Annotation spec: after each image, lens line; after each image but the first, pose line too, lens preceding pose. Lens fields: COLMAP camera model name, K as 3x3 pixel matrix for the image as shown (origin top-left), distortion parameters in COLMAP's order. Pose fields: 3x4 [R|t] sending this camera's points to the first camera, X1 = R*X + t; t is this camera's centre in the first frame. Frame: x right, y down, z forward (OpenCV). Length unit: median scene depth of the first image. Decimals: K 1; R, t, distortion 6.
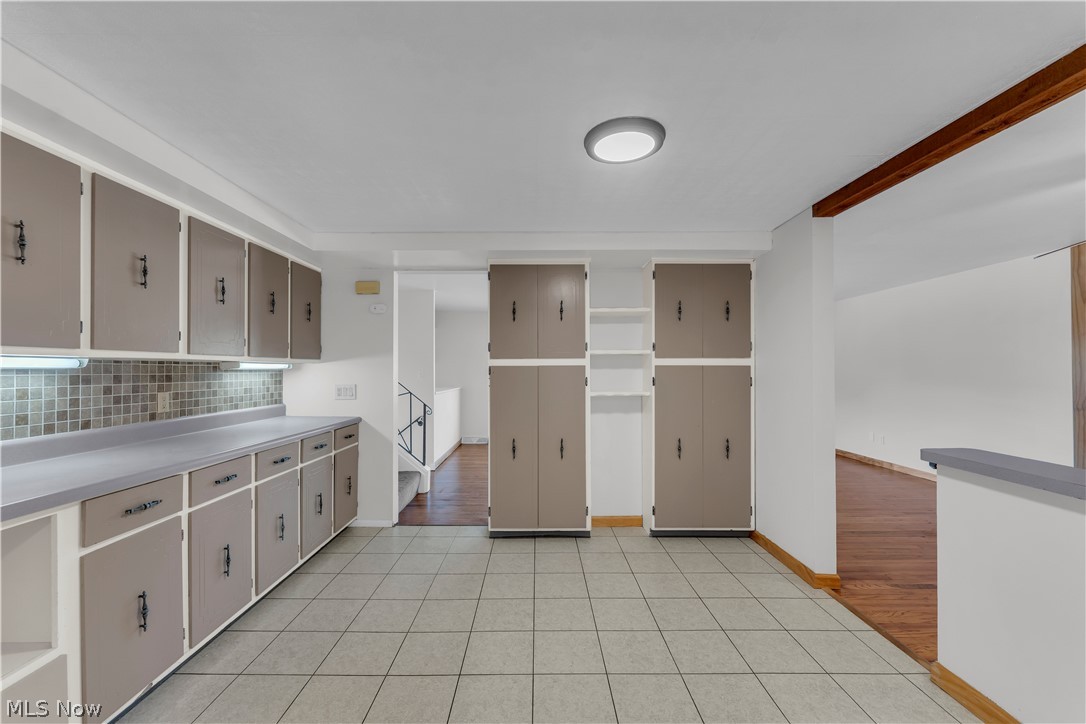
lens RADIAL K [[452.6, 0, 548.9], [0, 452.6, 369.0], [0, 0, 1]] dist [0.001449, 0.000019]
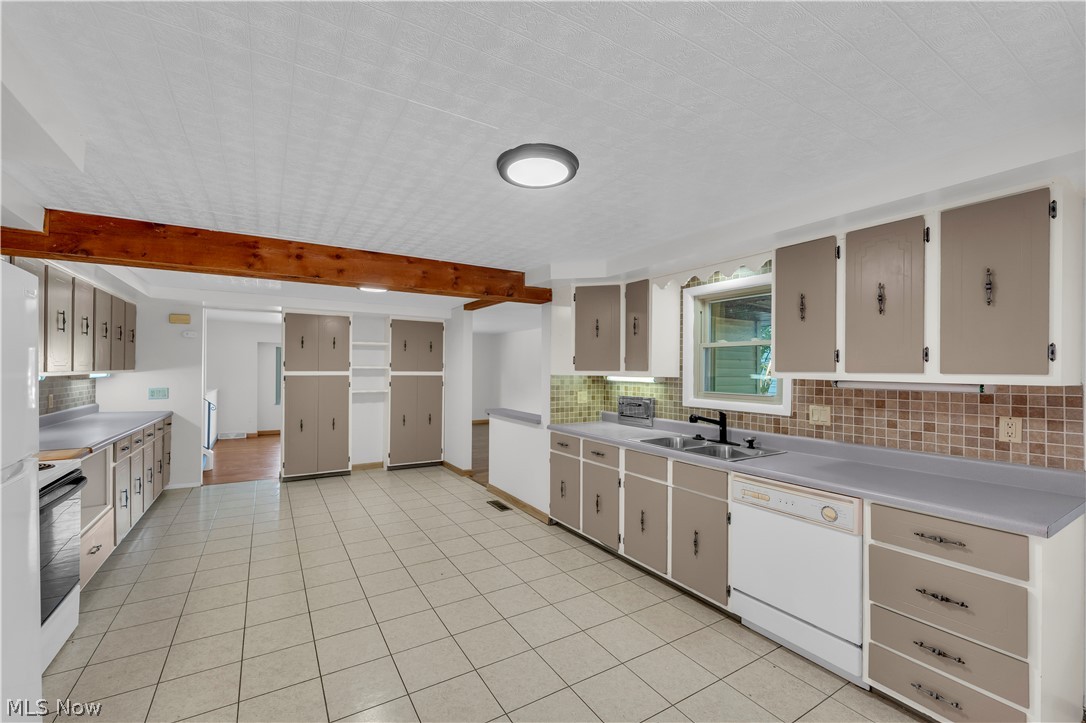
lens RADIAL K [[452.6, 0, 548.9], [0, 452.6, 368.5], [0, 0, 1]] dist [0.001449, 0.000019]
pose [[0.858959, 0.009426, 0.511958, -0.147616], [-0.009786, 0.999950, -0.001993, -0.036923], [-0.511951, -0.003298, 0.859008, -0.862551]]
